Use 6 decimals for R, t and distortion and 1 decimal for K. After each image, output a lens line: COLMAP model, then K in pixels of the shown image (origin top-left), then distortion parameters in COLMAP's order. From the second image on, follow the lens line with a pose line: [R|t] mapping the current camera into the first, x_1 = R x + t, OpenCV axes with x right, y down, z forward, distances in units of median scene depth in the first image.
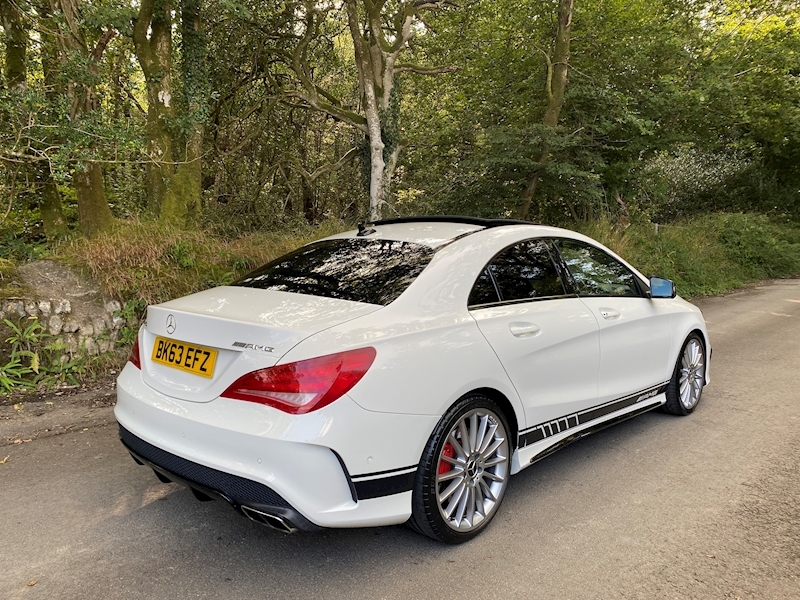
lens RADIAL K [[611.0, 0, 397.1], [0, 611.0, 303.1], [0, 0, 1]] dist [0.027214, -0.015748]
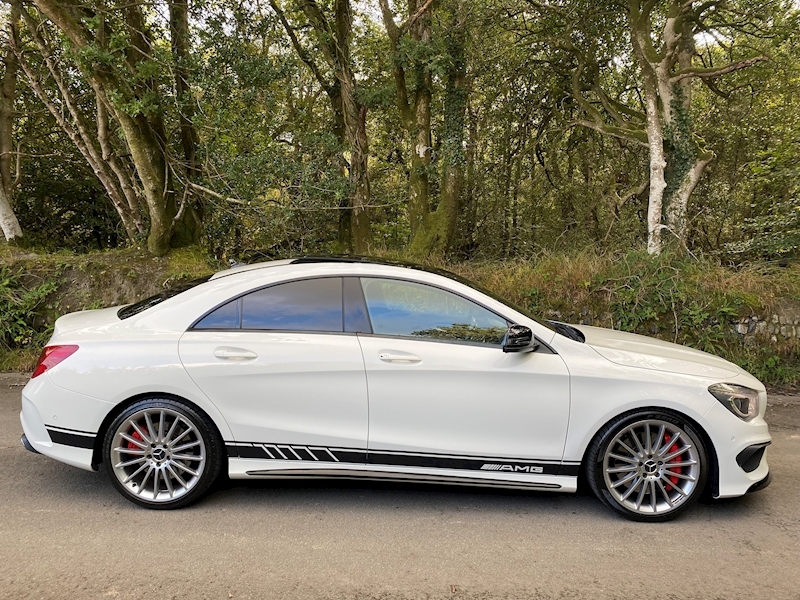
lens RADIAL K [[611.0, 0, 402.1], [0, 611.0, 297.0], [0, 0, 1]] dist [0.027214, -0.015748]
pose [[0.677341, 0.057072, -0.733452, 1.243368], [-0.090482, 0.995880, -0.006068, -0.085025], [0.730084, 0.070474, 0.679714, 0.425769]]
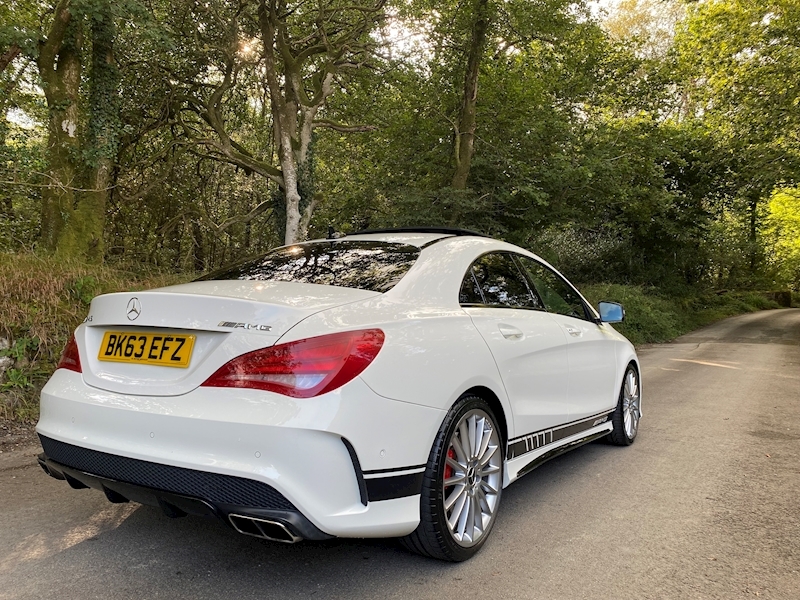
lens RADIAL K [[611.0, 0, 400.2], [0, 611.0, 304.8], [0, 0, 1]] dist [0.027214, -0.015748]
pose [[0.982398, 0.017883, 0.185943, -0.140177], [0.004960, 0.992559, -0.121662, 0.114203], [-0.186736, 0.120443, 0.974999, 0.087555]]
